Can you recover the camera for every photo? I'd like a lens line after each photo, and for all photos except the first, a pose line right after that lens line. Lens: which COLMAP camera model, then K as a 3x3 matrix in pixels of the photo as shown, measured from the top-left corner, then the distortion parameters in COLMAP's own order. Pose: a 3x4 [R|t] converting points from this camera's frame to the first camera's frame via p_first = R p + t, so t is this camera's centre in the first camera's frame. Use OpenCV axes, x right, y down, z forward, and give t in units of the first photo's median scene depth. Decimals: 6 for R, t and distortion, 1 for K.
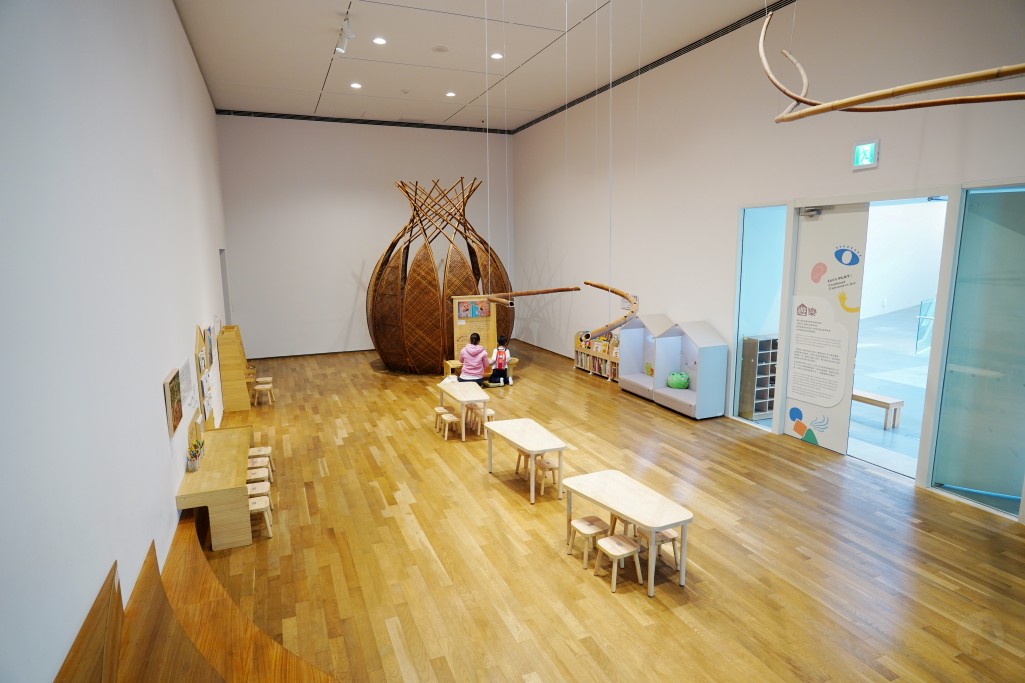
lens RADIAL K [[568.3, 0, 510.6], [0, 568.3, 341.1], [0, 0, 1]] dist [-0.043412, 0.028563]
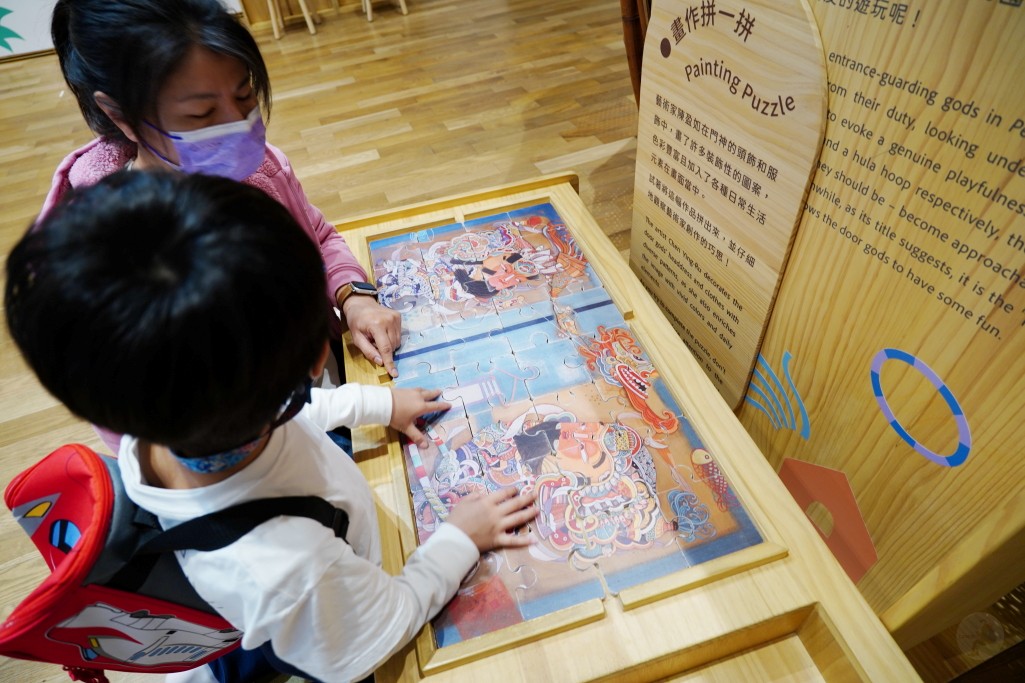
lens RADIAL K [[568.3, 0, 510.6], [0, 568.3, 341.1], [0, 0, 1]] dist [-0.043412, 0.028563]
pose [[-0.018757, 0.717729, -0.696070, -0.003841], [-0.077136, 0.693079, 0.716723, -0.027343], [0.996844, 0.067135, 0.042363, 0.945773]]
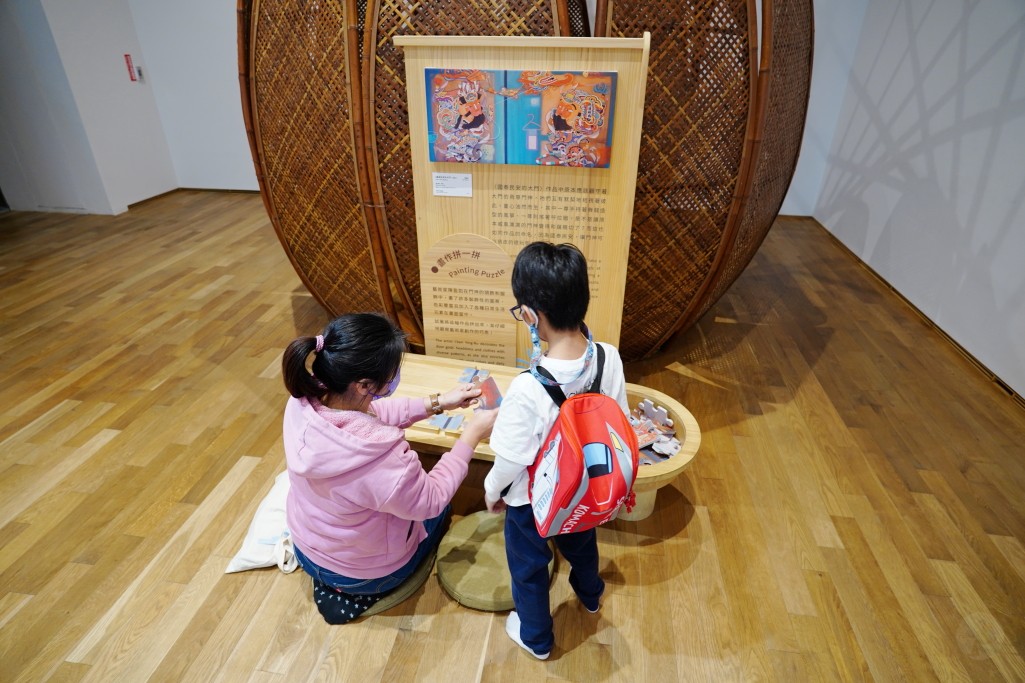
lens RADIAL K [[568.3, 0, 510.6], [0, 568.3, 341.1], [0, 0, 1]] dist [-0.043412, 0.028563]
pose [[0.855710, 0.261723, -0.446387, 0.032608], [-0.099997, 0.930036, 0.353601, -0.052267], [0.507702, -0.257943, 0.822013, 0.805882]]
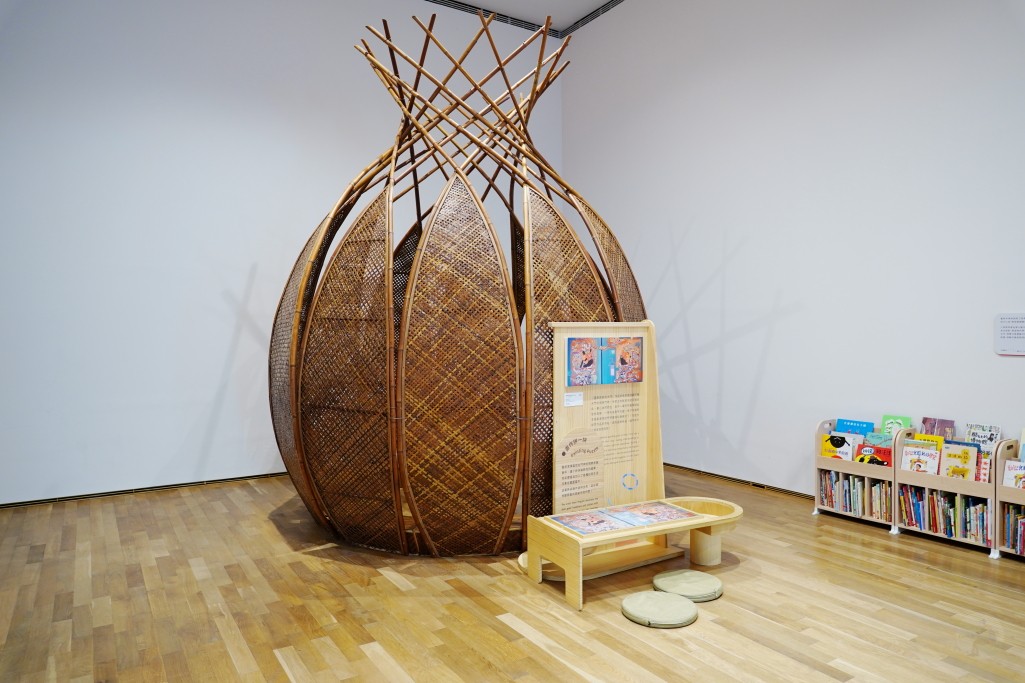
lens RADIAL K [[674.0, 0, 512.5], [0, 674.0, 341.5], [0, 0, 1]] dist [-0.016568, 0.000538]
pose [[0.986266, 0.002254, 0.165147, -0.183197], [0.021037, 0.990048, -0.139147, -0.011306], [-0.163817, 0.140711, 0.976404, 0.585618]]
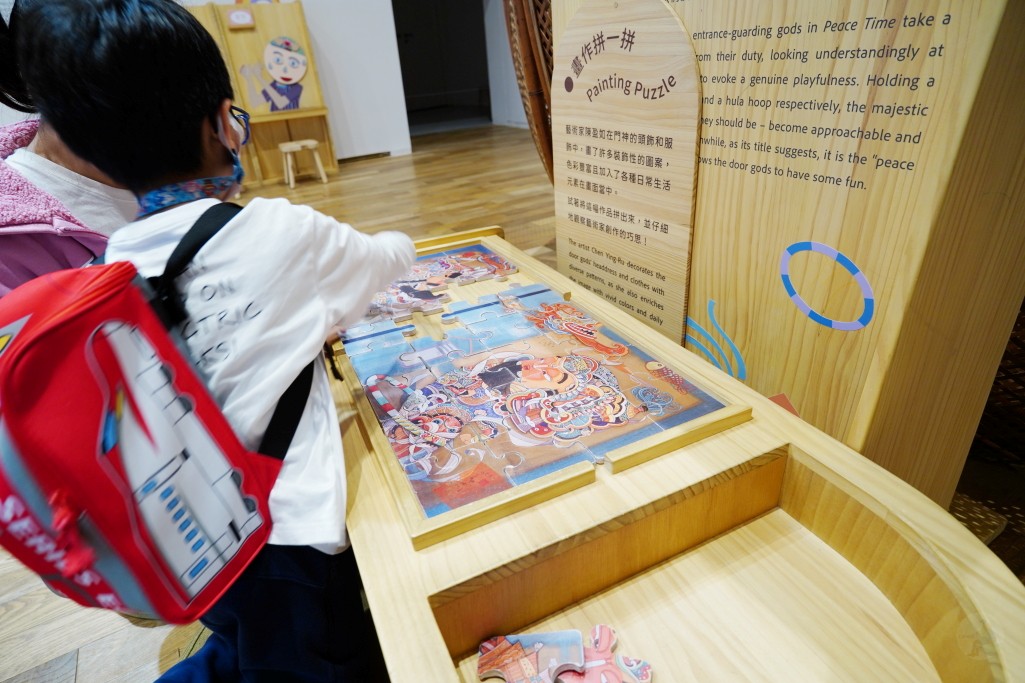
lens RADIAL K [[568.3, 0, 510.6], [0, 568.3, 341.1], [0, 0, 1]] dist [-0.043412, 0.028563]
pose [[0.147561, 0.458869, -0.876165, 0.017946], [-0.097938, 0.888288, 0.448724, -0.004058], [0.984192, 0.019595, 0.176017, 0.941267]]
